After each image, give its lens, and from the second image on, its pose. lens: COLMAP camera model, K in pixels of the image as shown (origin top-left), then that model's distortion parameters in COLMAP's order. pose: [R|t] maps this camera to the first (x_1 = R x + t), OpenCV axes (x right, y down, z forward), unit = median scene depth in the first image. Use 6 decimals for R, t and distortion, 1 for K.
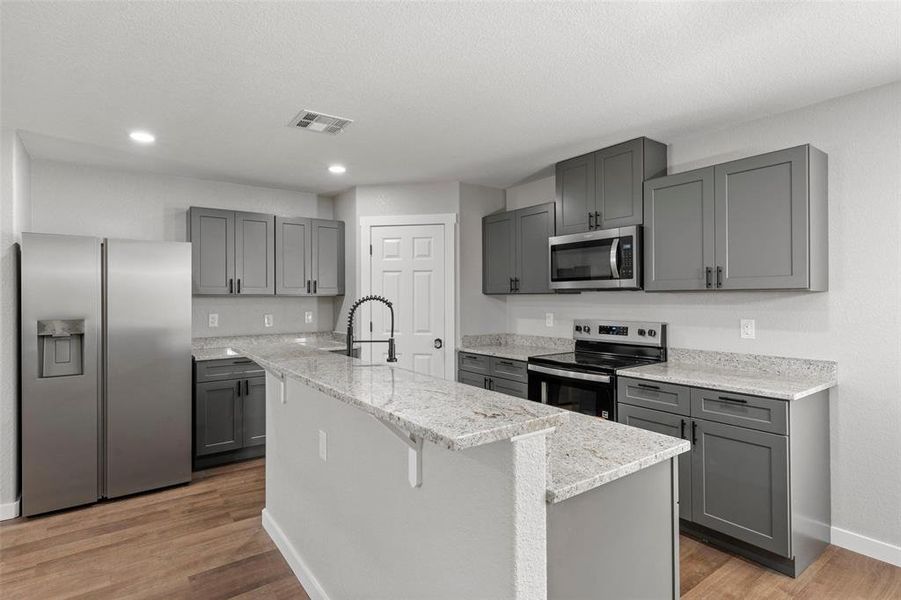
lens RADIAL K [[455.3, 0, 447.5], [0, 455.3, 298.0], [0, 0, 1]] dist [0.002561, -0.000621]
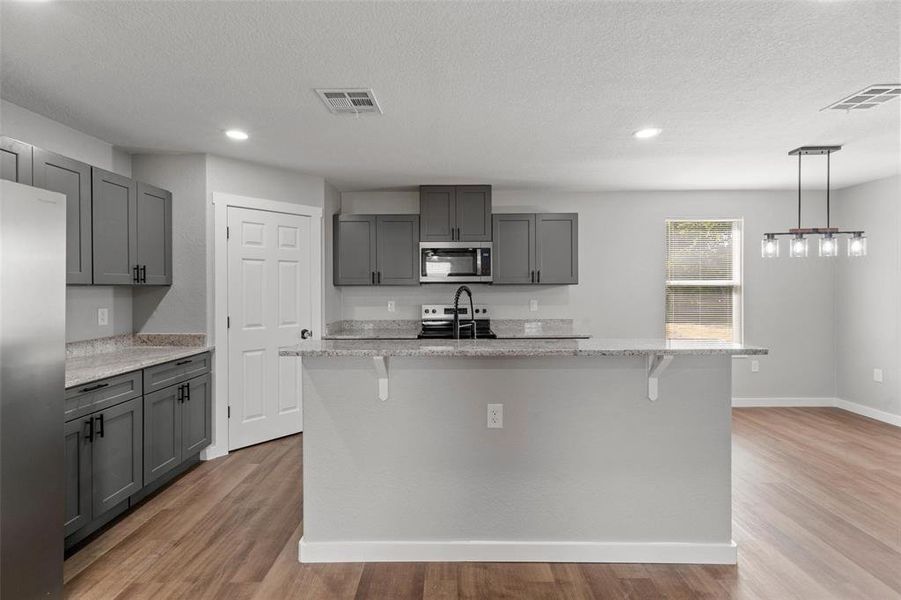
lens RADIAL K [[385.6, 0, 448.7], [0, 385.6, 290.8], [0, 0, 1]] dist [-0.012165, 0.000020]
pose [[0.589973, -0.004738, 0.807409, -0.691653], [0.001625, 0.999988, 0.004681, 0.000880], [-0.807422, -0.001449, 0.589973, 0.321553]]
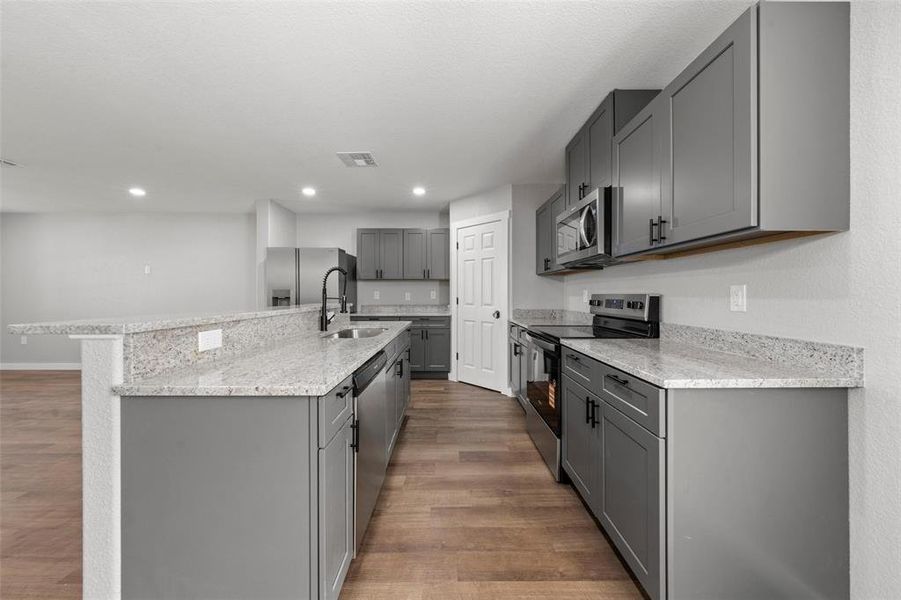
lens RADIAL K [[312.2, 0, 448.6], [0, 312.2, 295.8], [0, 0, 1]] dist [-0.004881, 0.000302]
pose [[0.813594, 0.007200, -0.581389, 0.501111], [-0.003440, 0.999965, 0.007569, 0.054509], [0.581423, -0.004158, 0.813591, 0.281253]]
